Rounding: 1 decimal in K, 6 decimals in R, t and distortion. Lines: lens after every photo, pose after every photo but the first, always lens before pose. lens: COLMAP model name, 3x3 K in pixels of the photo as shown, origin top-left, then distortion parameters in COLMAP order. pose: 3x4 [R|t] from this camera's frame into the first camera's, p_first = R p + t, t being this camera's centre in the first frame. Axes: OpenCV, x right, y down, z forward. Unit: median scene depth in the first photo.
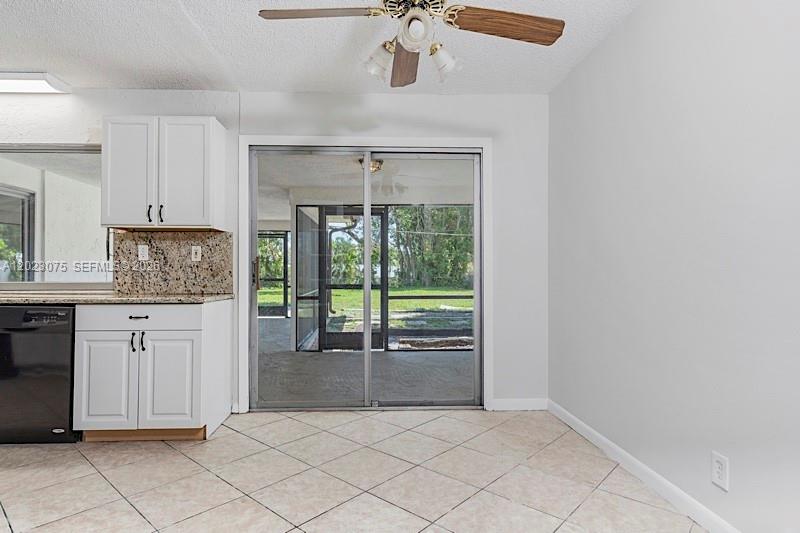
lens RADIAL K [[457.4, 0, 400.0], [0, 457.4, 266.5], [0, 0, 1]] dist [-0.002331, -0.000389]
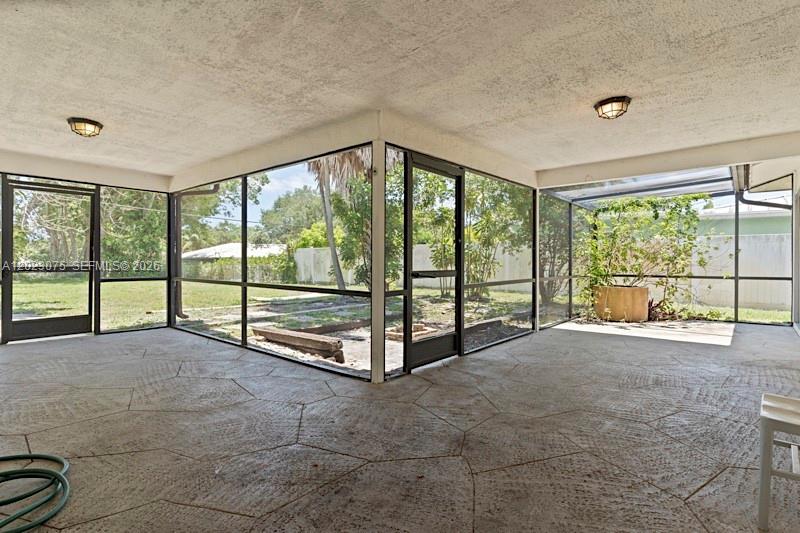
lens RADIAL K [[394.1, 0, 380.1], [0, 394.1, 265.8], [0, 0, 1]] dist [0.000412, 0.000028]
pose [[0.685190, -0.004340, 0.728351, -1.164104], [-0.010142, 0.999828, 0.015499, 0.045700], [-0.728294, -0.018007, 0.685029, 1.235635]]
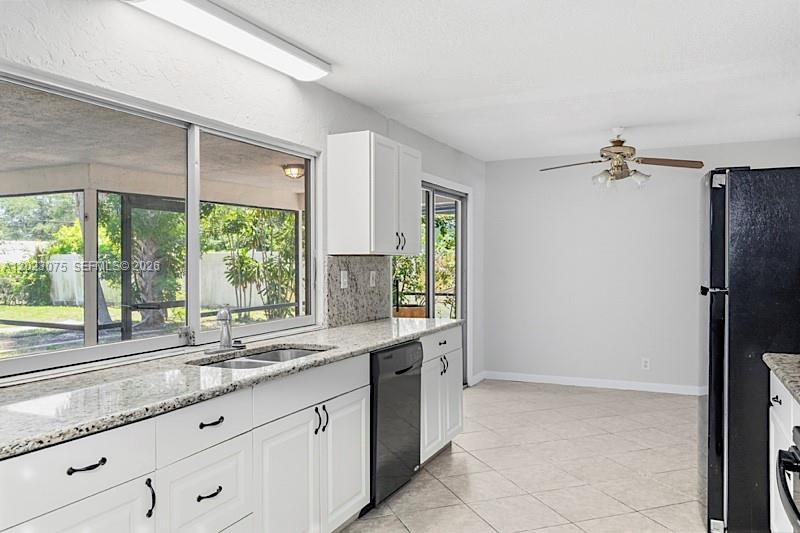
lens RADIAL K [[618.0, 0, 400.0], [0, 618.0, 266.5], [0, 0, 1]] dist [-0.007429, 0.000065]
pose [[0.462235, -0.011956, 0.886677, -1.574384], [-0.007329, 0.999823, 0.017303, -0.076770], [-0.886727, -0.014497, 0.462066, 0.348519]]
